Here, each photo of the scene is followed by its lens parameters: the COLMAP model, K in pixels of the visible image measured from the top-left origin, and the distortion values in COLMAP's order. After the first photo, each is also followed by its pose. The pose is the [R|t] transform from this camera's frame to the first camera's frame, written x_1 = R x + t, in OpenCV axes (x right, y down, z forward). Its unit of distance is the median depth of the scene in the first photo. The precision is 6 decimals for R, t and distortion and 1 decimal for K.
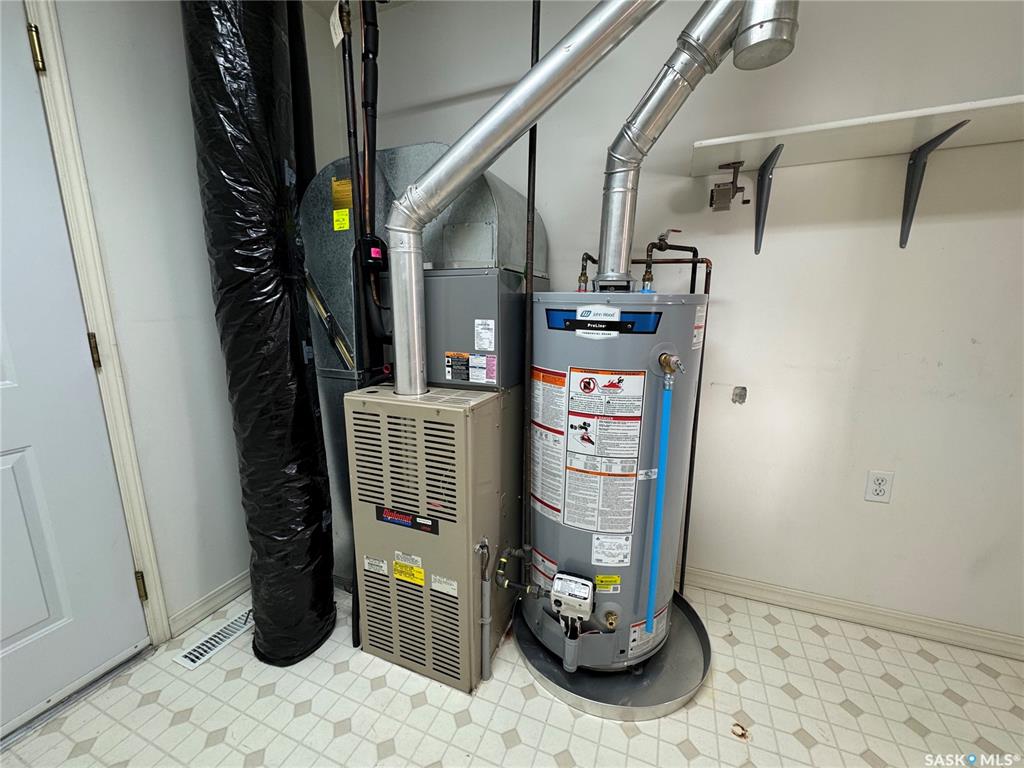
lens RADIAL K [[407.4, 0, 512.2], [0, 407.4, 385.8], [0, 0, 1]] dist [-0.001502, 0.000112]
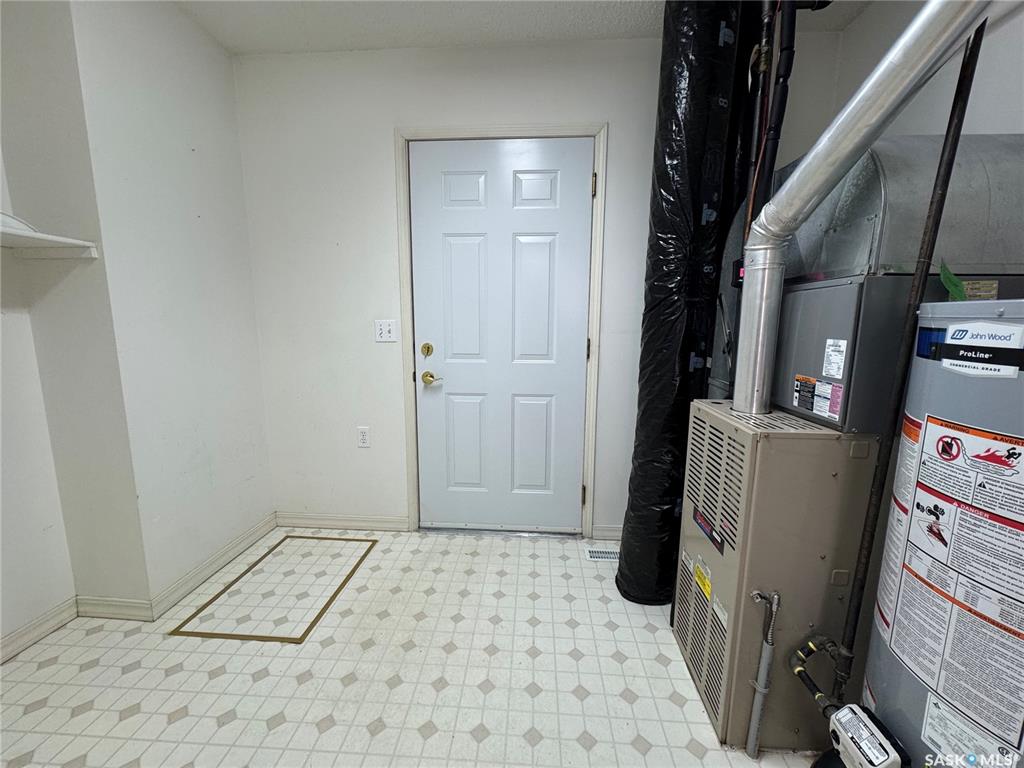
lens RADIAL K [[407.4, 0, 512.2], [0, 407.4, 385.8], [0, 0, 1]] dist [-0.001502, 0.000112]
pose [[0.317937, 0.144344, -0.937060, 0.506544], [-0.187932, 0.978327, 0.086937, -0.021856], [0.929299, 0.148463, 0.338174, 0.141369]]
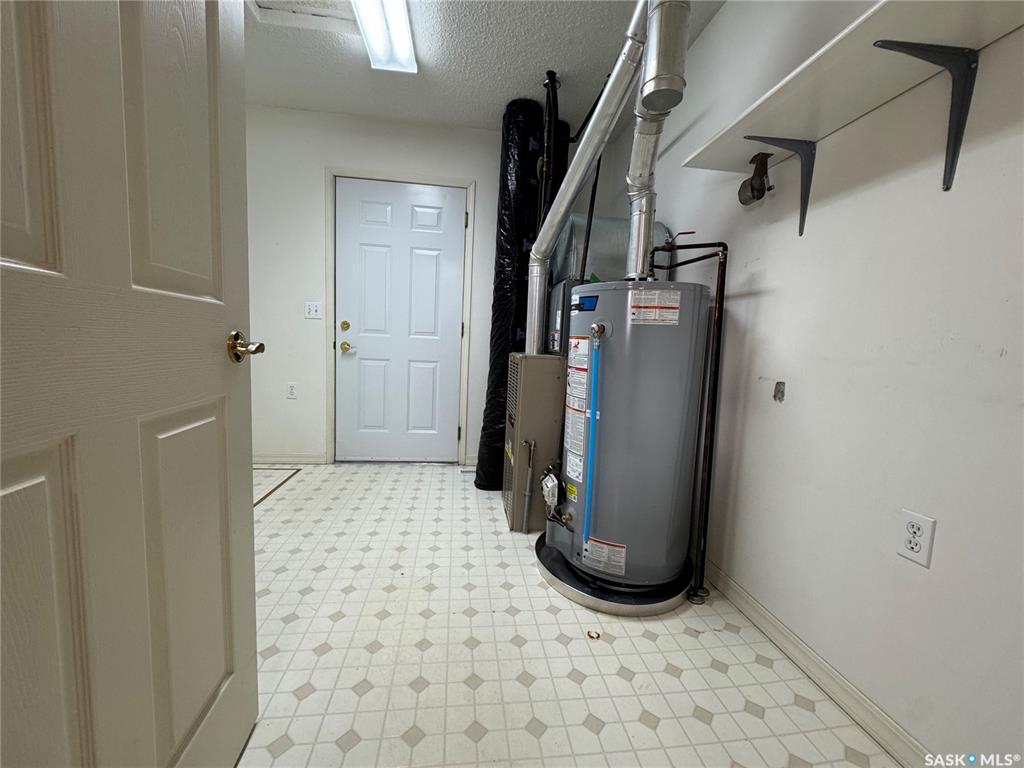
lens RADIAL K [[407.4, 0, 512.2], [0, 407.4, 385.8], [0, 0, 1]] dist [-0.001502, 0.000112]
pose [[0.488877, 0.115356, -0.864692, 1.330813], [-0.212801, 0.977044, 0.010031, 0.162254], [0.845999, 0.179103, 0.502202, 0.060652]]
